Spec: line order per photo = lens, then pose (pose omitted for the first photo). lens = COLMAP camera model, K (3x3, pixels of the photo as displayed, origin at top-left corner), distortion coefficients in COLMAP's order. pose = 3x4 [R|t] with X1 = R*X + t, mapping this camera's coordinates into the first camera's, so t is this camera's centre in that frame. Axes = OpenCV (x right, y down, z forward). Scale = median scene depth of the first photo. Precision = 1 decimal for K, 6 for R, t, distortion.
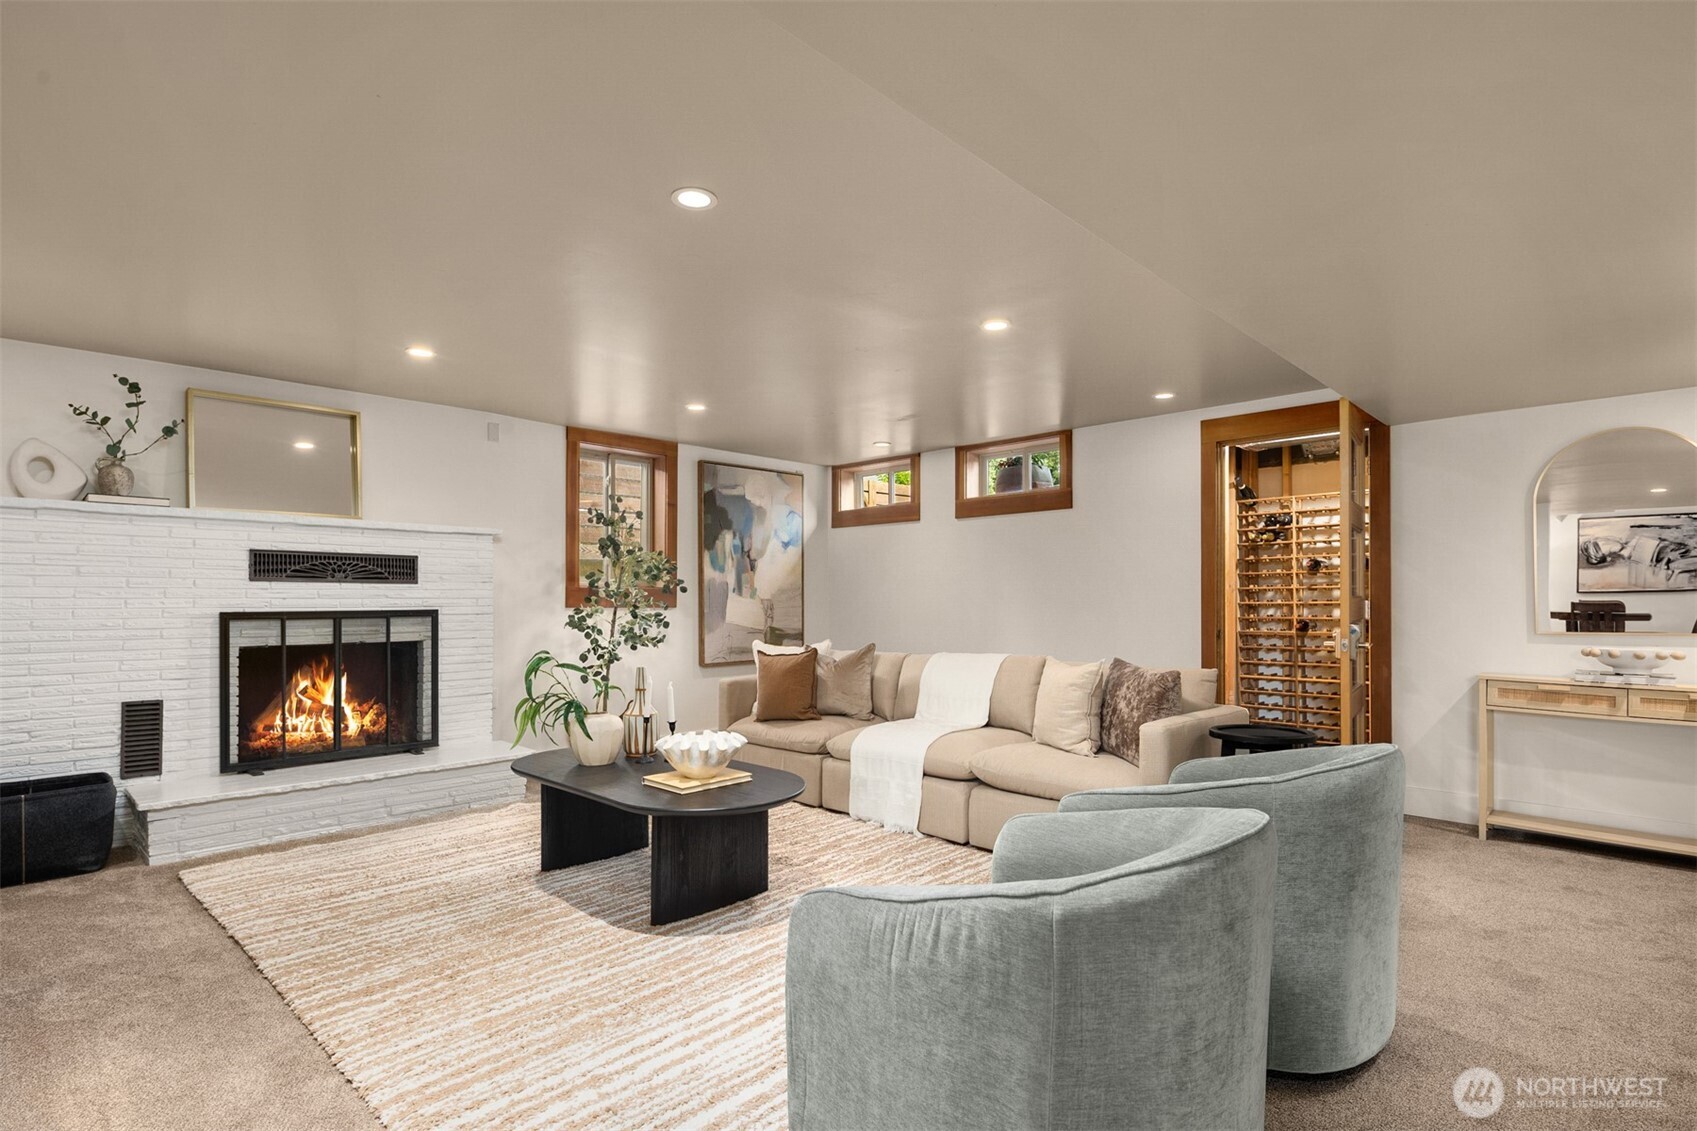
lens RADIAL K [[826.9, 0, 823.4], [0, 826.9, 596.1], [0, 0, 1]] dist [0.002518, -0.004085]
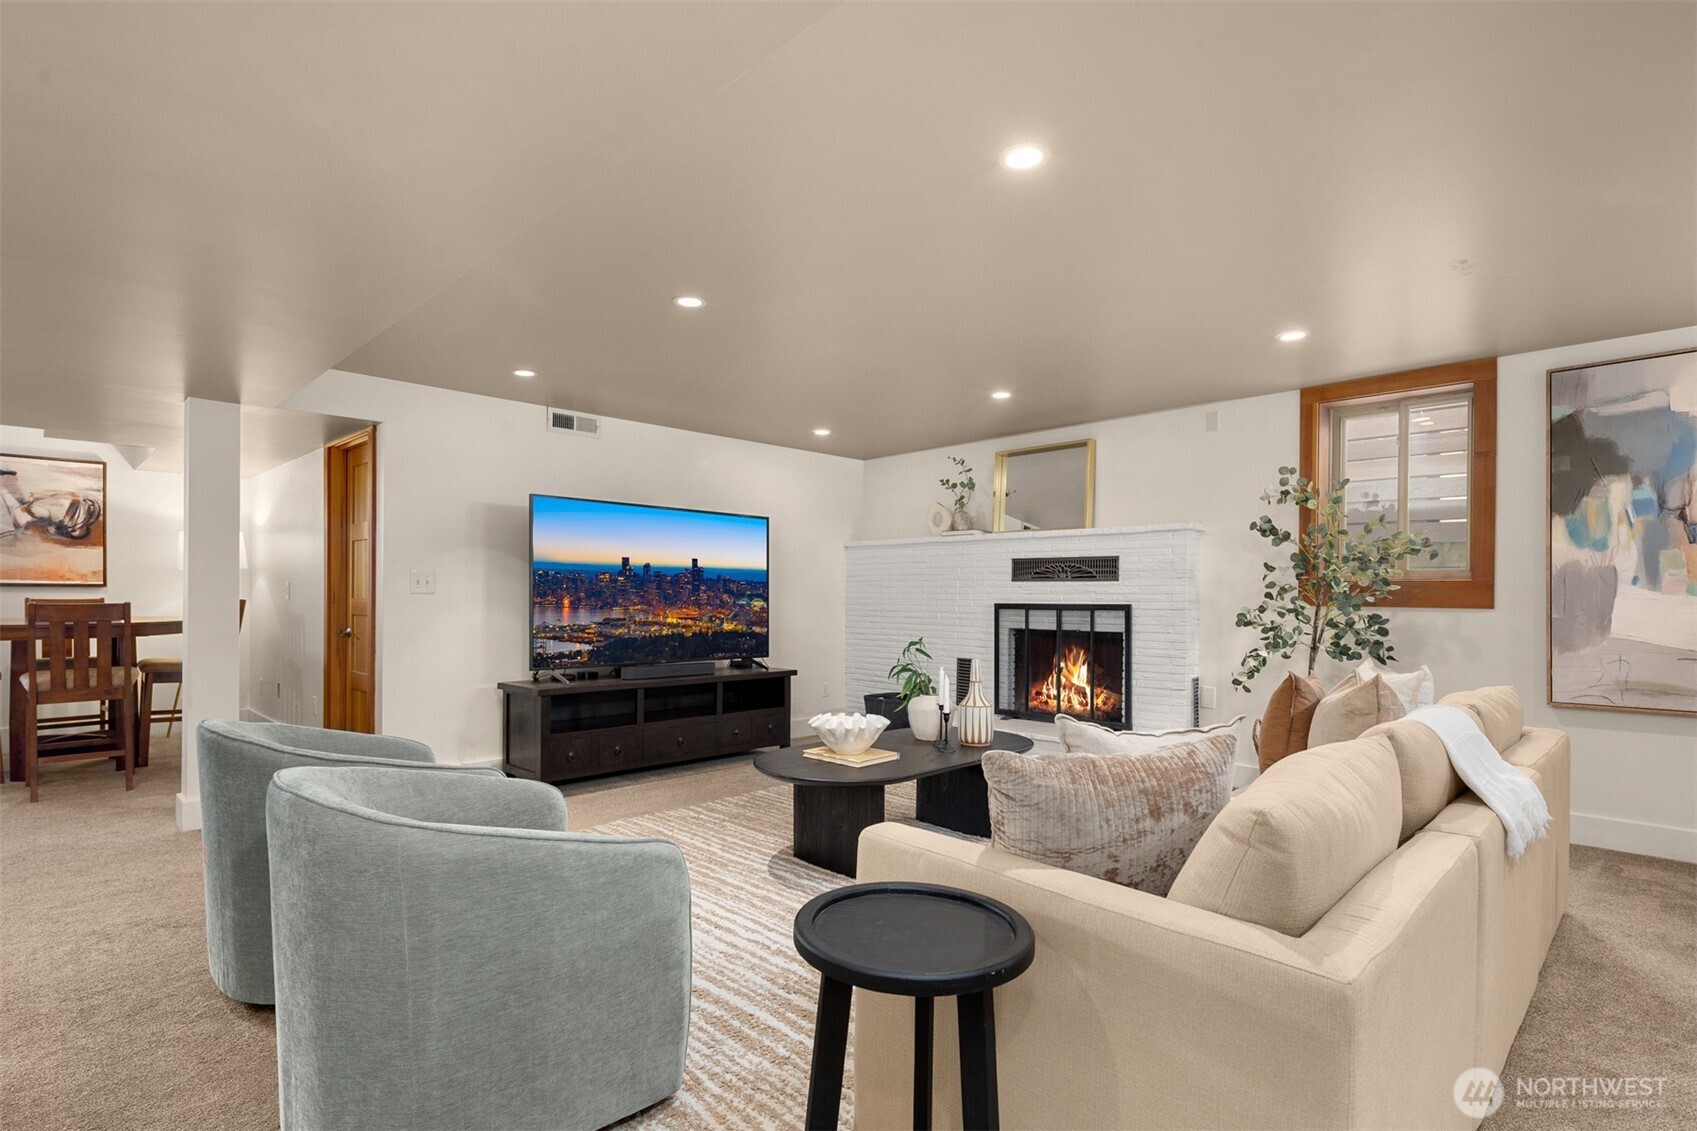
lens RADIAL K [[826.9, 0, 858.5], [0, 826.9, 593.7], [0, 0, 1]] dist [0.002518, -0.004085]
pose [[0.000586, 0.001031, -0.999999, 0.635897], [0.002037, 0.999997, 0.001032, 0.000618], [0.999998, -0.002037, 0.000584, 0.663391]]
